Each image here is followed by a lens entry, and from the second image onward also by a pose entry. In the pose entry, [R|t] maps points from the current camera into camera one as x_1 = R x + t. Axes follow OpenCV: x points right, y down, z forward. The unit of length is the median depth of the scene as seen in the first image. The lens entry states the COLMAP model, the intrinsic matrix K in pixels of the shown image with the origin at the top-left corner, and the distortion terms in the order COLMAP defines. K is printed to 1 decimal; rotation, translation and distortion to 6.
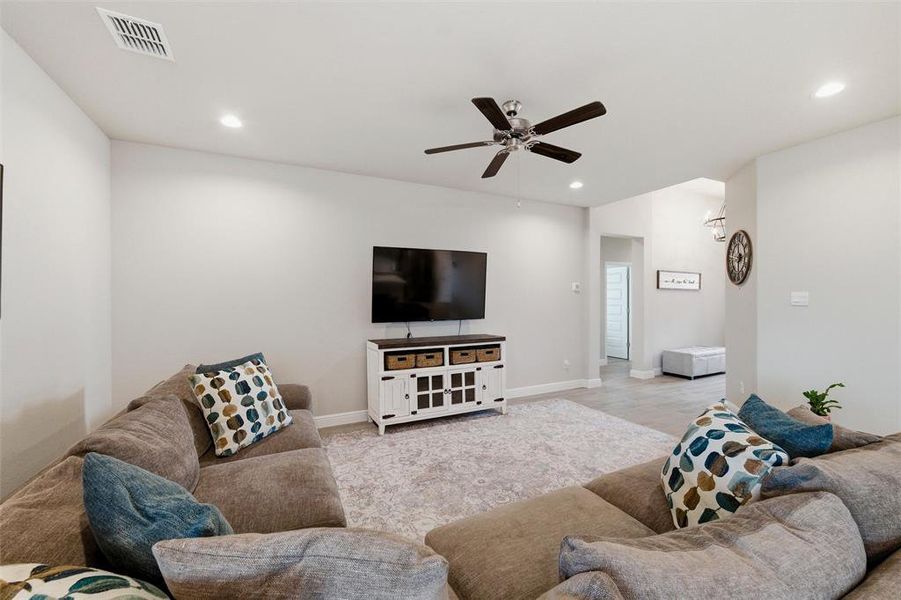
lens RADIAL K [[355.4, 0, 447.1], [0, 355.4, 302.3], [0, 0, 1]] dist [-0.013884, 0.004113]
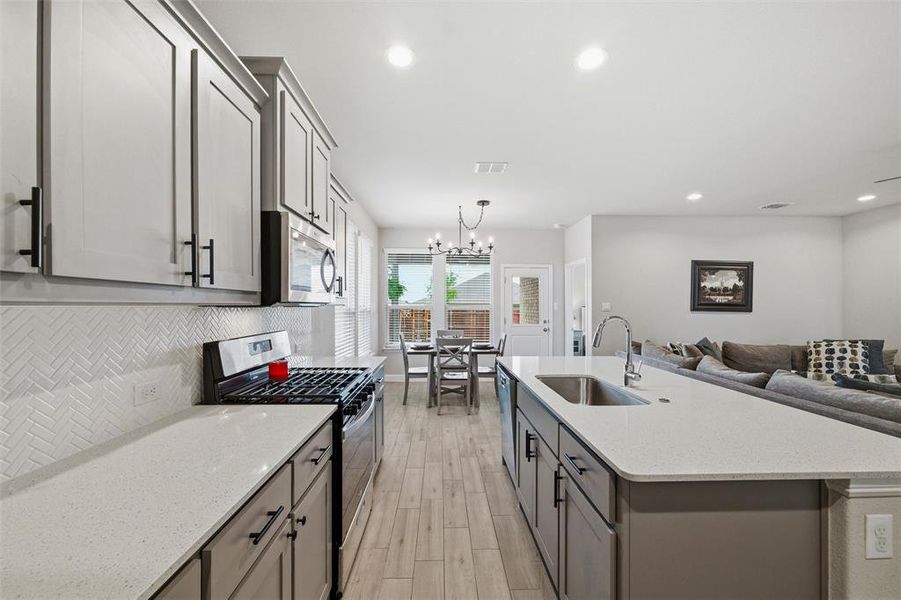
lens RADIAL K [[355.4, 0, 449.6], [0, 355.4, 303.0], [0, 0, 1]] dist [-0.013884, 0.004113]
pose [[-0.422637, 0.000659, -0.906299, 1.201136], [0.000742, 1.000000, 0.000381, -0.015444], [0.906299, -0.000512, -0.422637, -0.046199]]
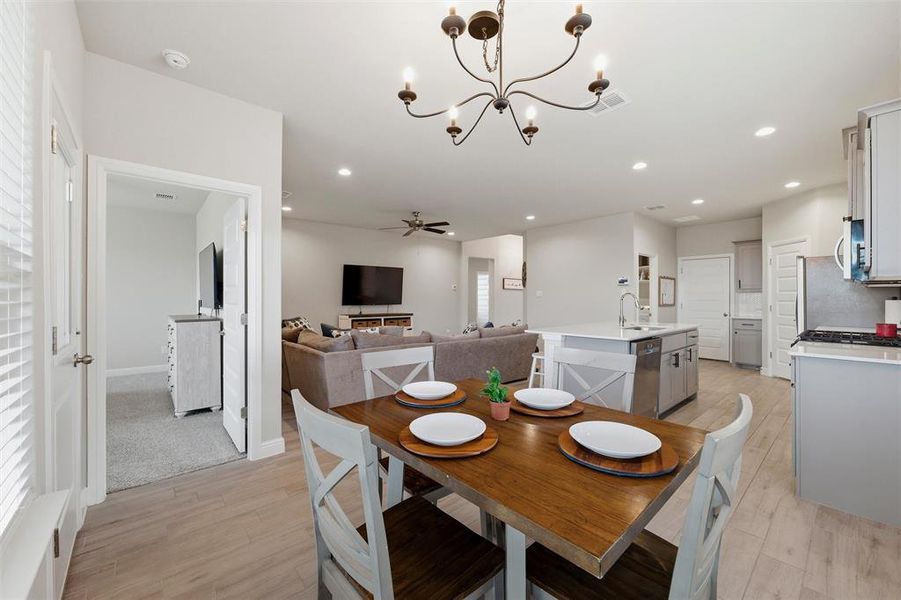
lens RADIAL K [[355.4, 0, 444.3], [0, 355.4, 299.3], [0, 0, 1]] dist [-0.013884, 0.004113]
pose [[0.969599, 0.006242, 0.244619, -0.147426], [-0.005820, 0.999980, -0.002447, 0.027928], [-0.244630, 0.000949, 0.969616, -0.929942]]
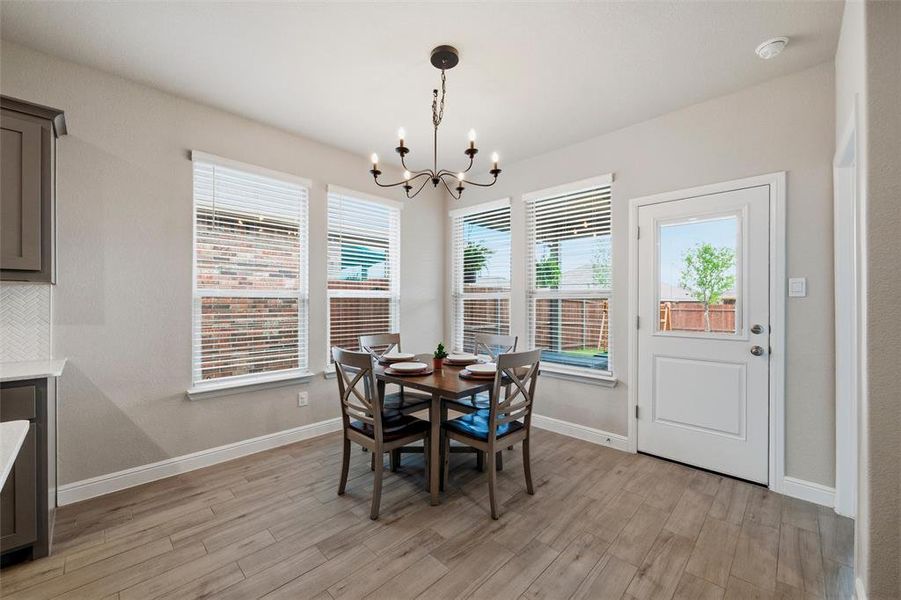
lens RADIAL K [[355.4, 0, 447.1], [0, 355.4, 300.1], [0, 0, 1]] dist [-0.013884, 0.004113]
pose [[-0.944723, 0.004884, -0.327832, 0.207510], [0.005712, 0.999982, -0.001565, 0.020078], [0.327819, -0.003351, -0.944735, 0.063170]]
